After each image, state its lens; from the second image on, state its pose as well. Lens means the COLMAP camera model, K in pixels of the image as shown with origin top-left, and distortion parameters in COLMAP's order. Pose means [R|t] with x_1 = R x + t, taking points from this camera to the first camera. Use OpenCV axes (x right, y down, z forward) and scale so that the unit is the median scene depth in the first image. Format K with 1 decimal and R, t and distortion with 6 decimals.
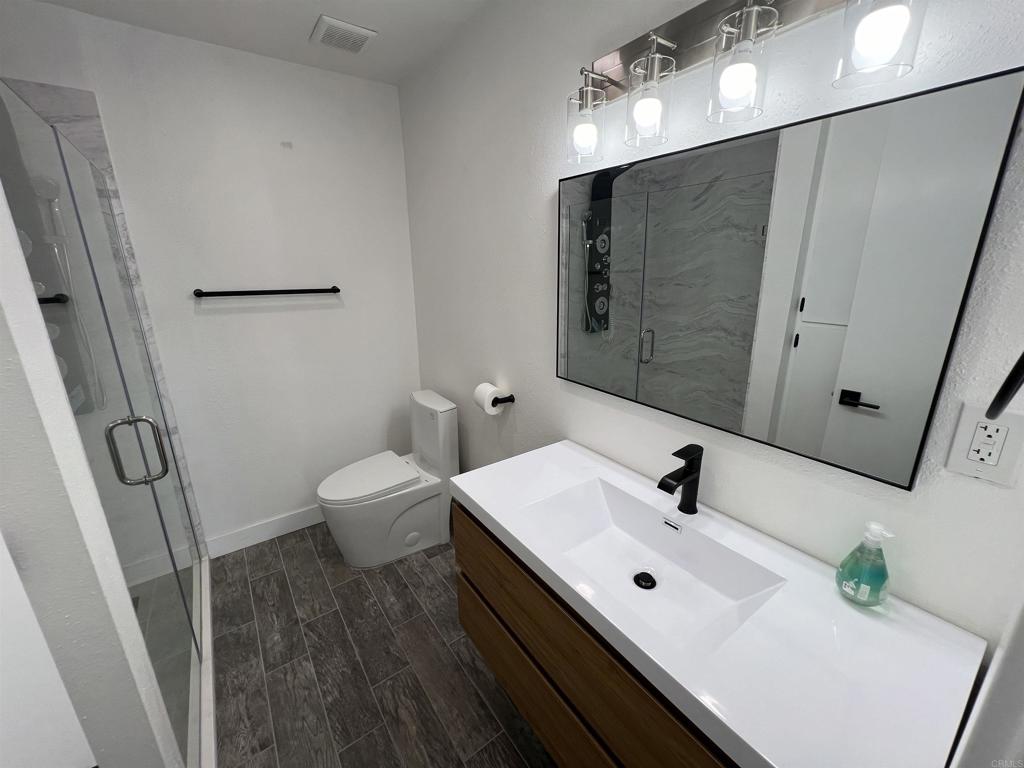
lens RADIAL K [[406.6, 0, 512.4], [0, 406.6, 380.2], [0, 0, 1]] dist [0.001641, -0.000127]
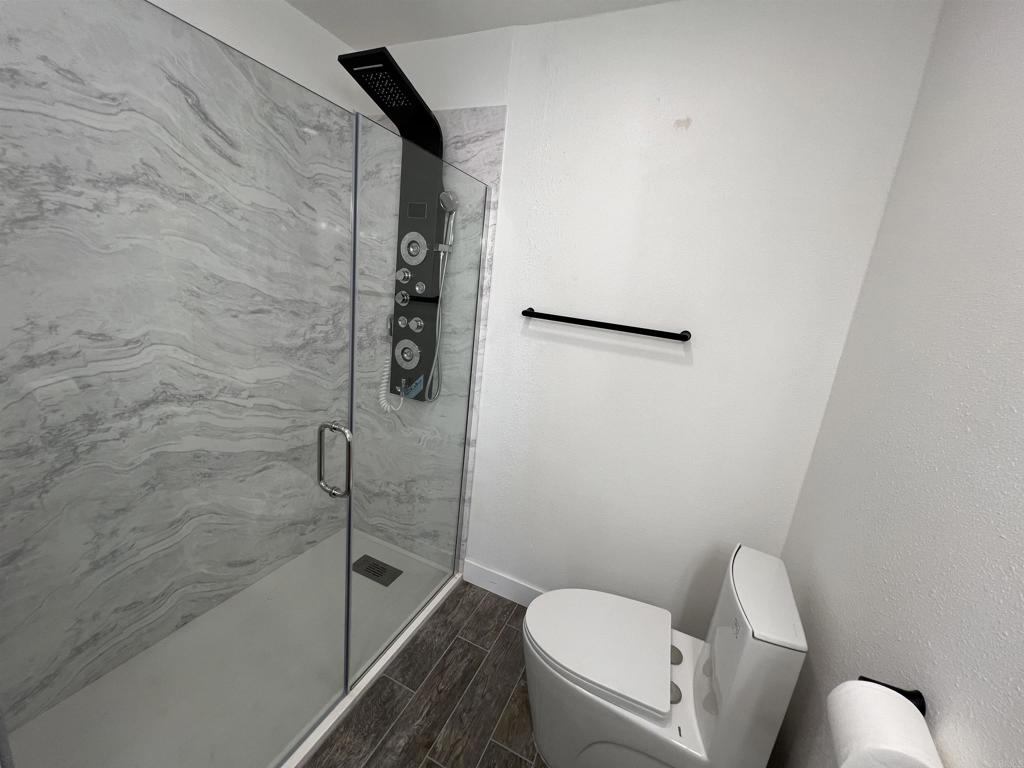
lens RADIAL K [[406.6, 0, 511.2], [0, 406.6, 382.0], [0, 0, 1]] dist [0.001641, -0.000127]
pose [[0.484532, 0.260219, -0.835174, -0.008739], [-0.349664, 0.932755, 0.087762, -0.132448], [0.801850, 0.249507, 0.542939, 0.510658]]
